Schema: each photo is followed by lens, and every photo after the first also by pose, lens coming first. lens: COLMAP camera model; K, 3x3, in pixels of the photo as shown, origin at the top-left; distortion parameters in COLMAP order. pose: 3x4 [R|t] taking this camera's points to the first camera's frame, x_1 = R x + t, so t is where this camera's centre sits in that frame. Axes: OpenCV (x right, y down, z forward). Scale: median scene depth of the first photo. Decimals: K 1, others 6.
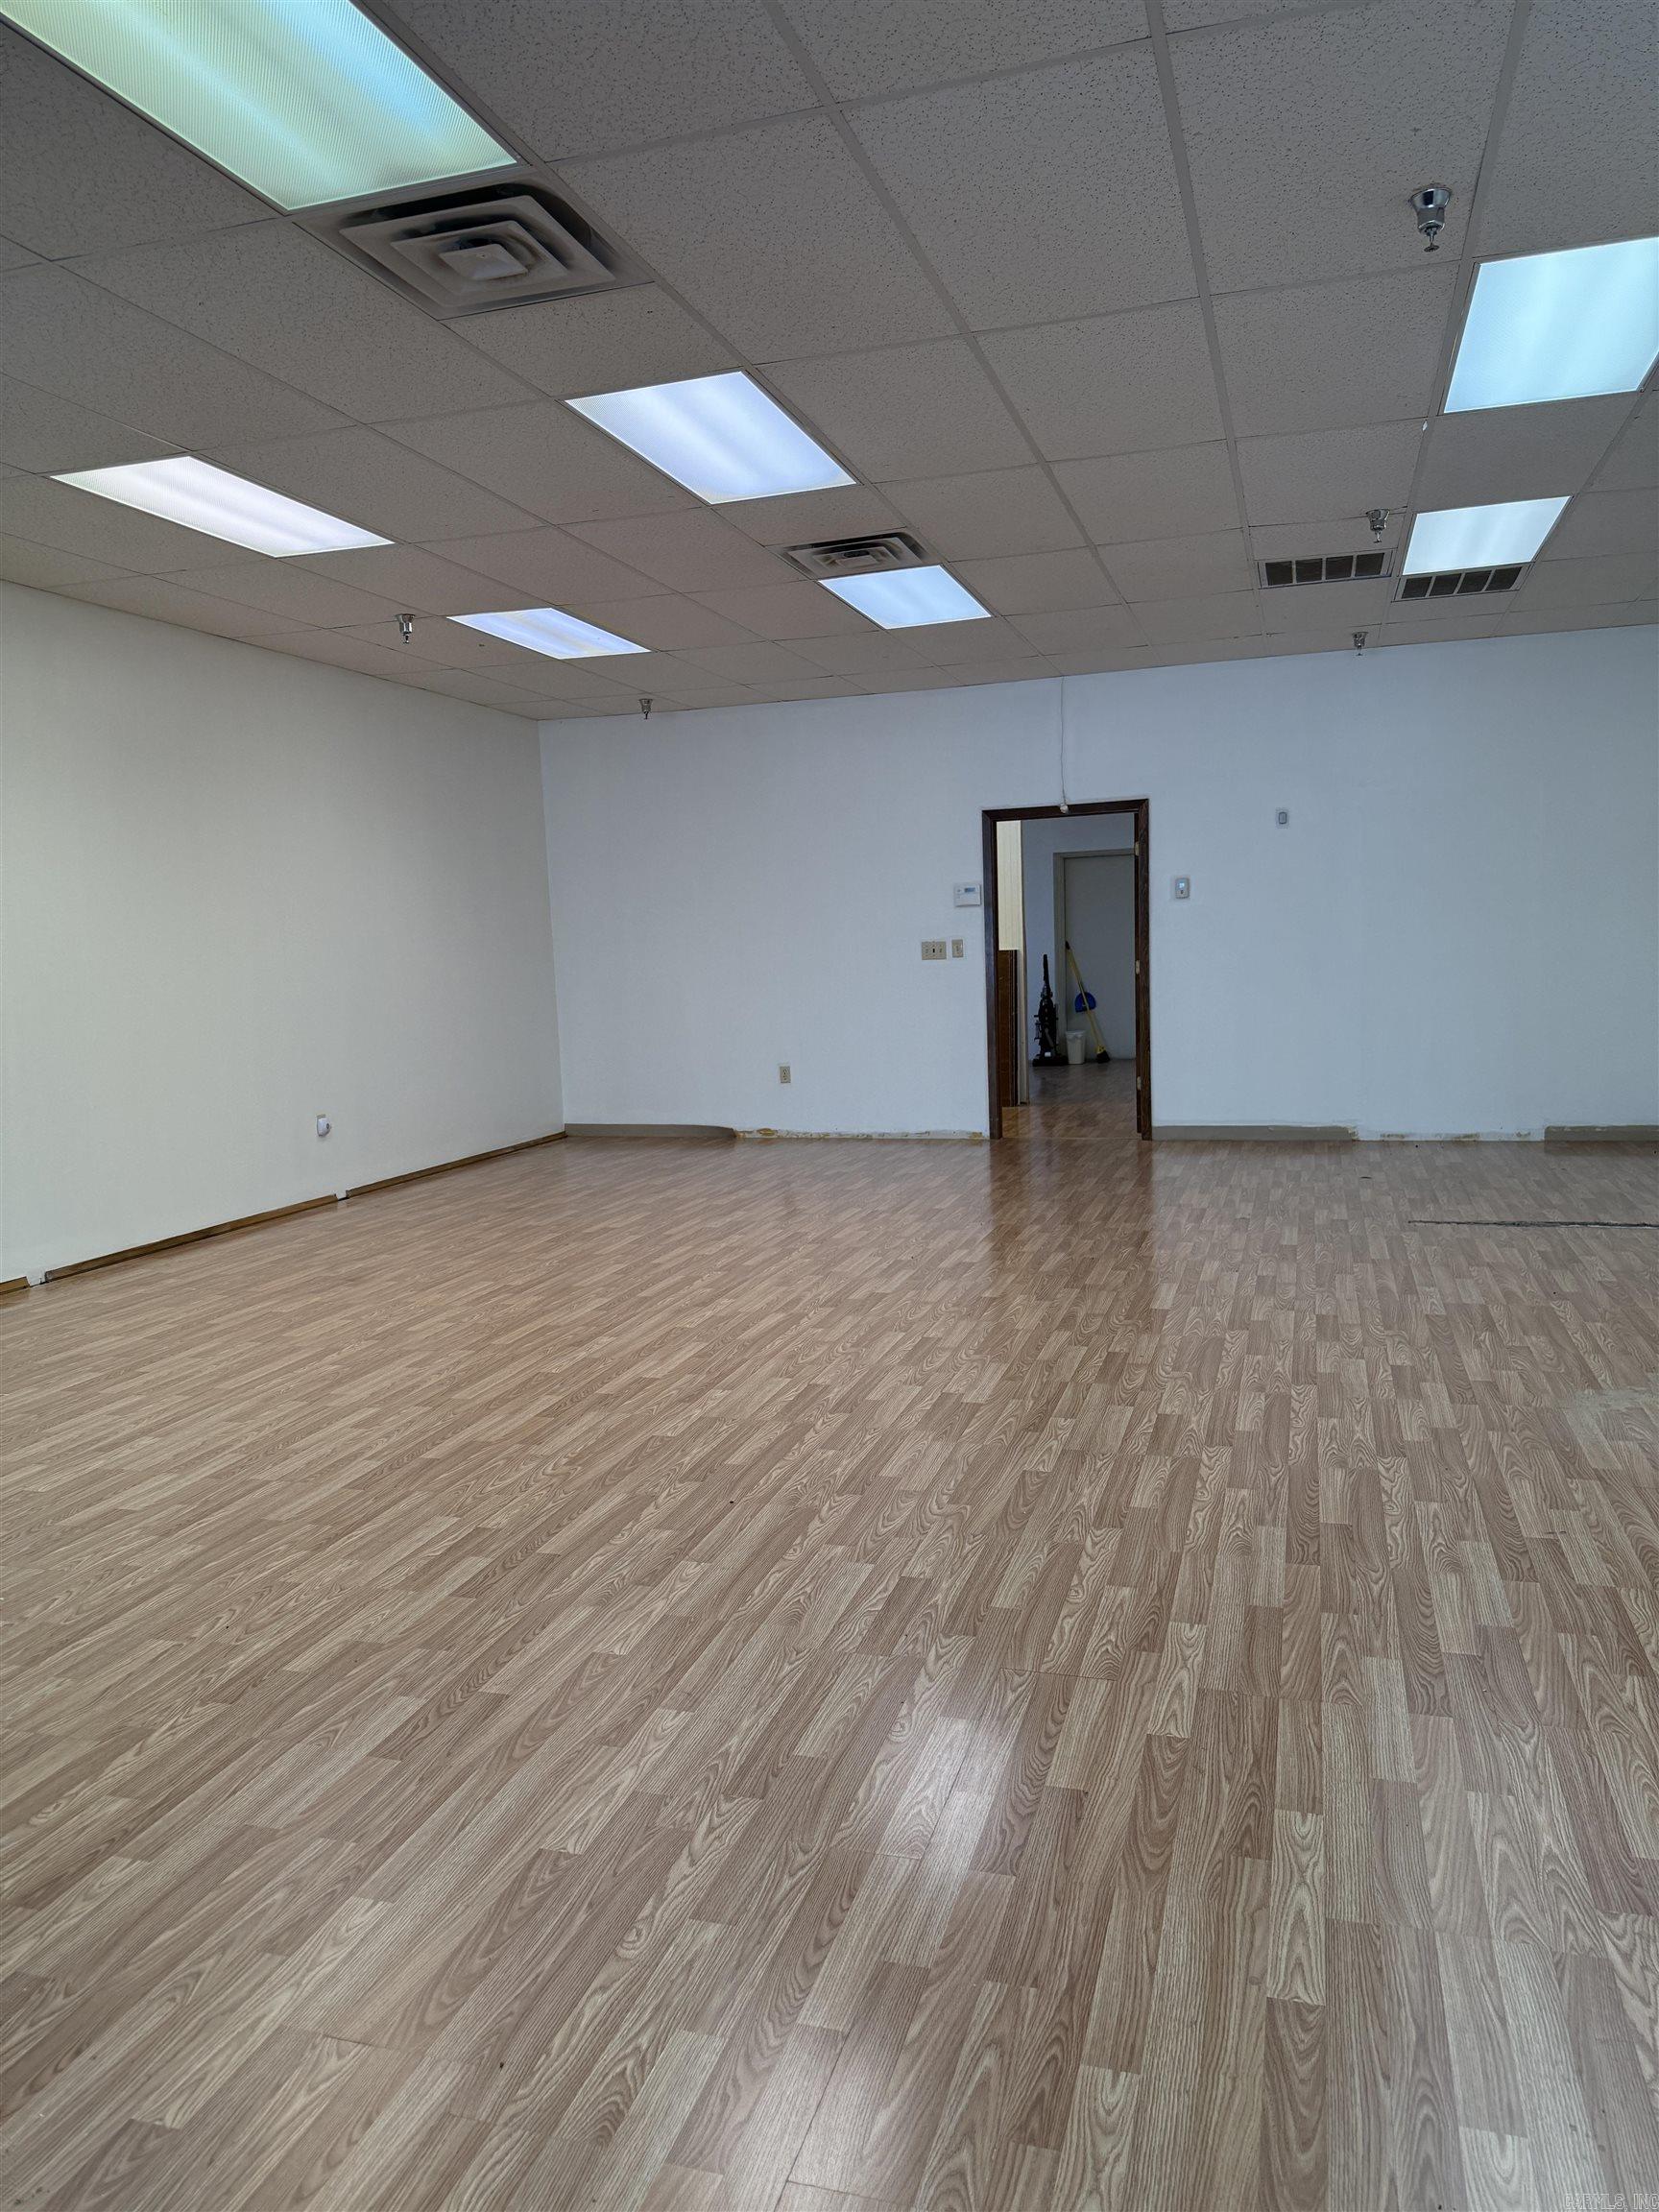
lens RADIAL K [[1566.8, 0, 842.9], [0, 1566.8, 1102.6], [0, 0, 1]] dist [0.049421, -0.023875]
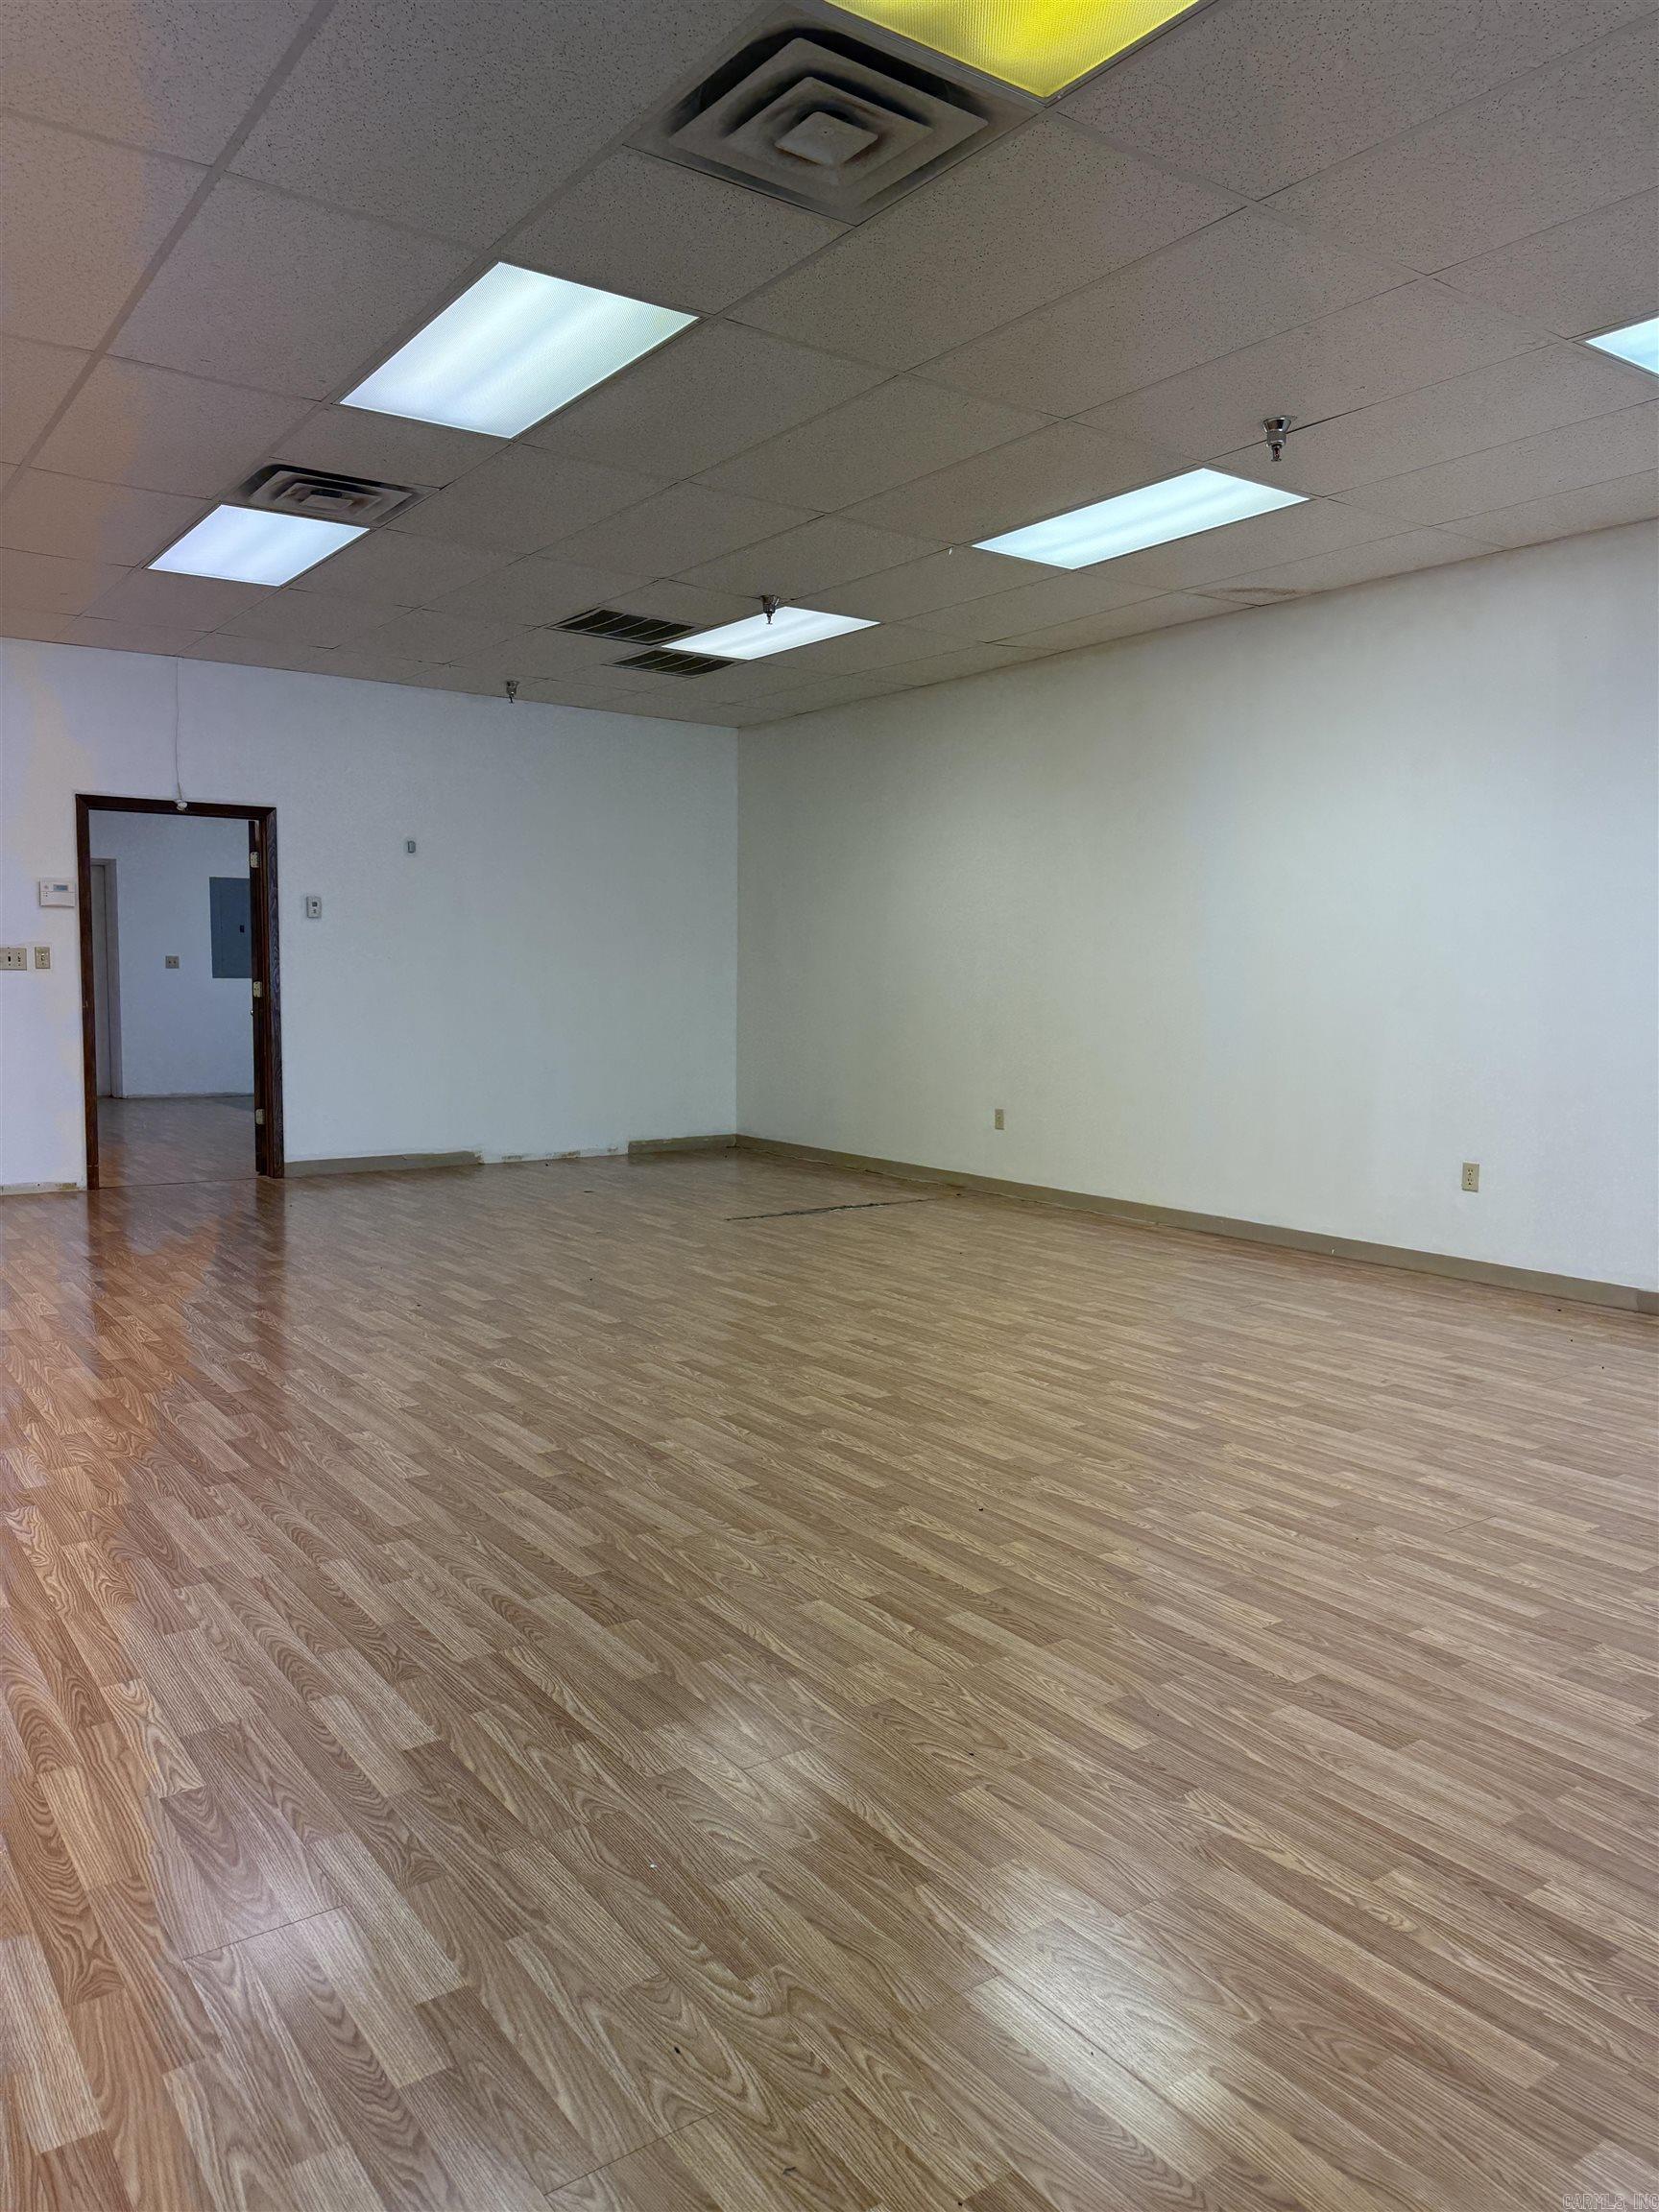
lens RADIAL K [[1566.8, 0, 840.0], [0, 1566.8, 1103.3], [0, 0, 1]] dist [0.049421, -0.023875]
pose [[0.601289, -0.024096, 0.798668, -0.703056], [0.047959, 0.998831, -0.005972, 0.003089], [-0.797591, 0.041894, 0.601742, 0.370660]]
